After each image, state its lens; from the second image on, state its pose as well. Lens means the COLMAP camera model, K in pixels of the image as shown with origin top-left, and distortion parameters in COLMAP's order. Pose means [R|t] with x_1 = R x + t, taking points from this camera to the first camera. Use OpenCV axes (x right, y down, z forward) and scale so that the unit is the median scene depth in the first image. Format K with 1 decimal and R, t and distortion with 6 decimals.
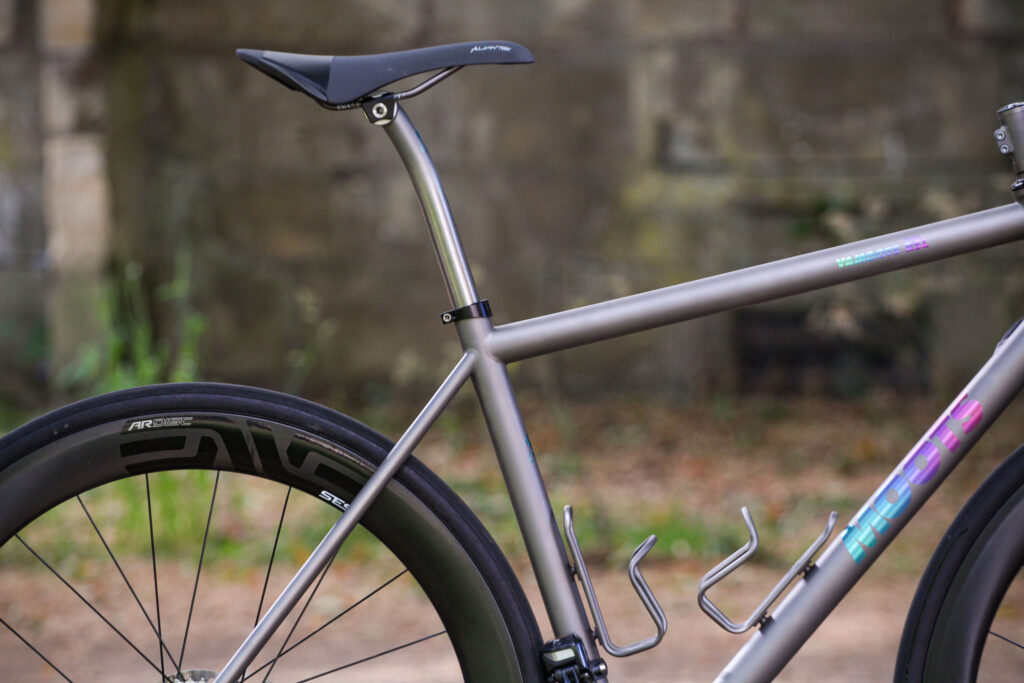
lens RADIAL K [[3810.5, 0, 512.0], [0, 3810.5, 341.5], [0, 0, 1]] dist [-0.610196, 4.291836]
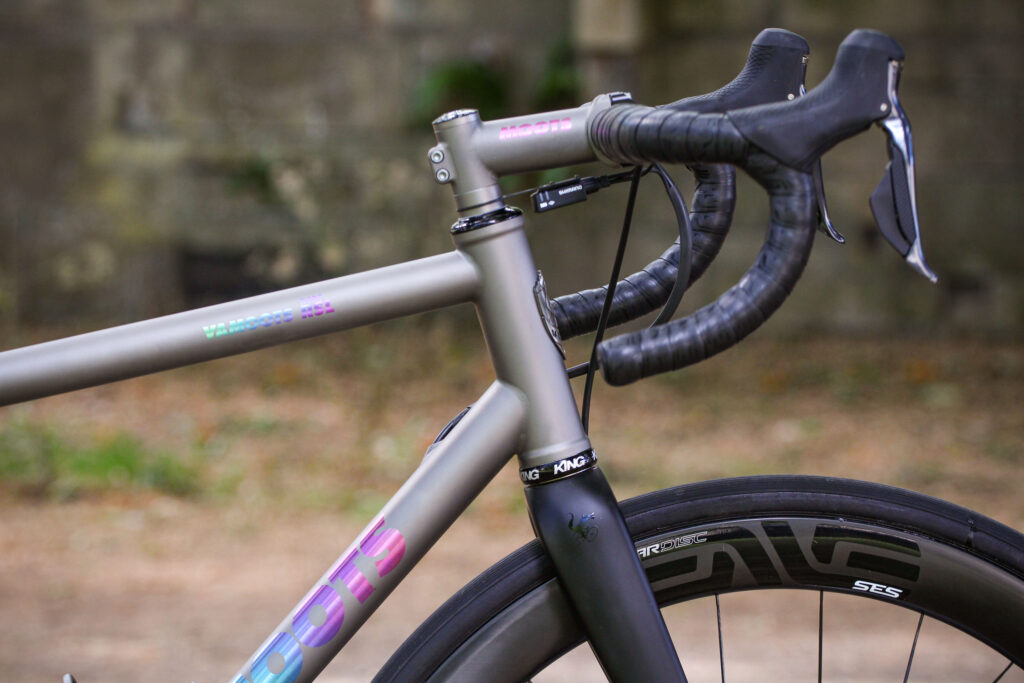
lens RADIAL K [[2773.5, 0, 512.0], [0, 2773.5, 341.5], [0, 0, 1]] dist [-0.045484, -0.708498]
pose [[0.985266, 0.016051, 0.170275, 0.053860], [-0.021657, 0.999281, 0.031117, -0.036320], [-0.169653, -0.034346, 0.984905, 0.474942]]
